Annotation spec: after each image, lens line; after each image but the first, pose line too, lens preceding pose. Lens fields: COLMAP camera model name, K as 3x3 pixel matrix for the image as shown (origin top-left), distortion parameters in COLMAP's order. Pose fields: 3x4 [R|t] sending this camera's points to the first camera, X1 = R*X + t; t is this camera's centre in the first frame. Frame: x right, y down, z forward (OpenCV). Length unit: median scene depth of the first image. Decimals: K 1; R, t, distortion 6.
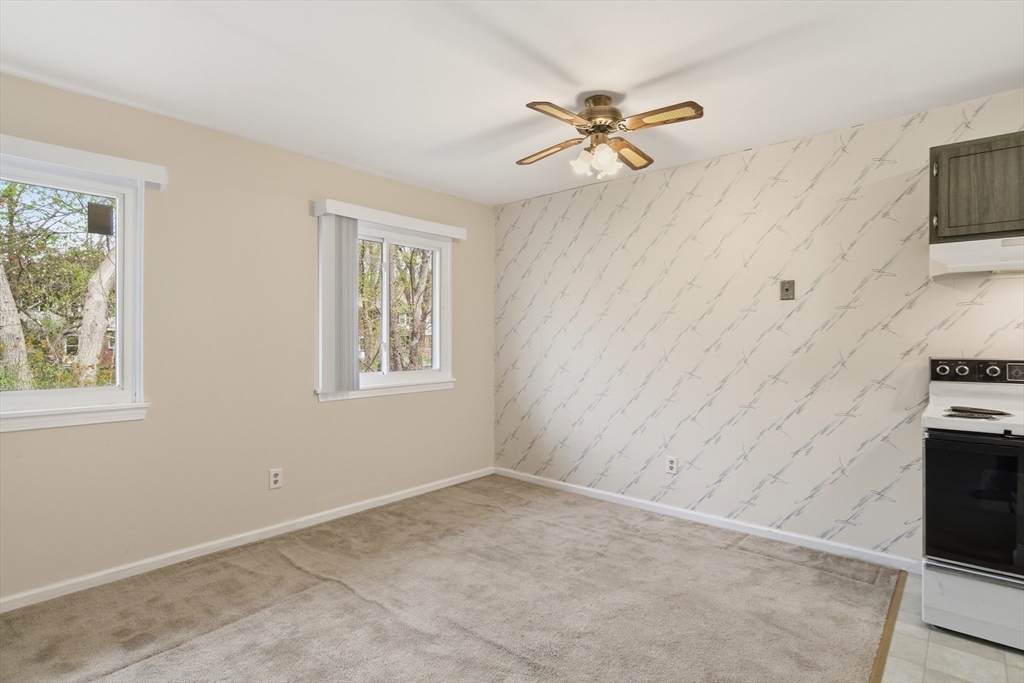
lens RADIAL K [[522.1, 0, 516.3], [0, 522.1, 343.1], [0, 0, 1]] dist [-0.002350, 0.000394]
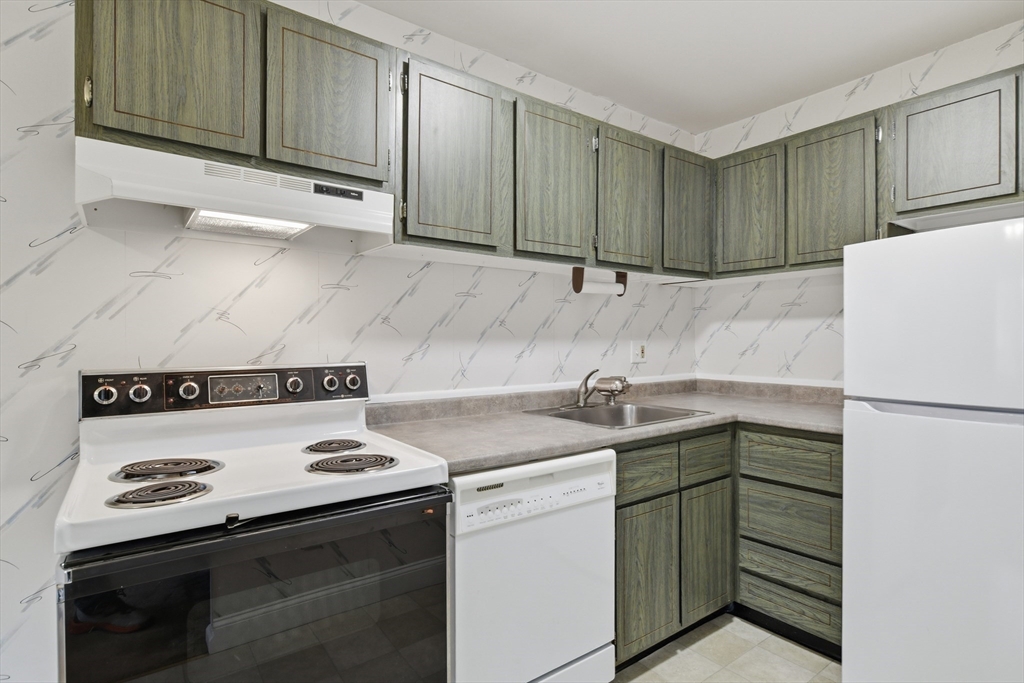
lens RADIAL K [[522.1, 0, 516.3], [0, 522.1, 343.1], [0, 0, 1]] dist [-0.002350, 0.000394]
pose [[0.216982, -0.005857, 0.976158, 0.376711], [0.003360, 0.999981, 0.005254, -0.001711], [-0.976170, 0.002140, 0.216998, 0.459076]]
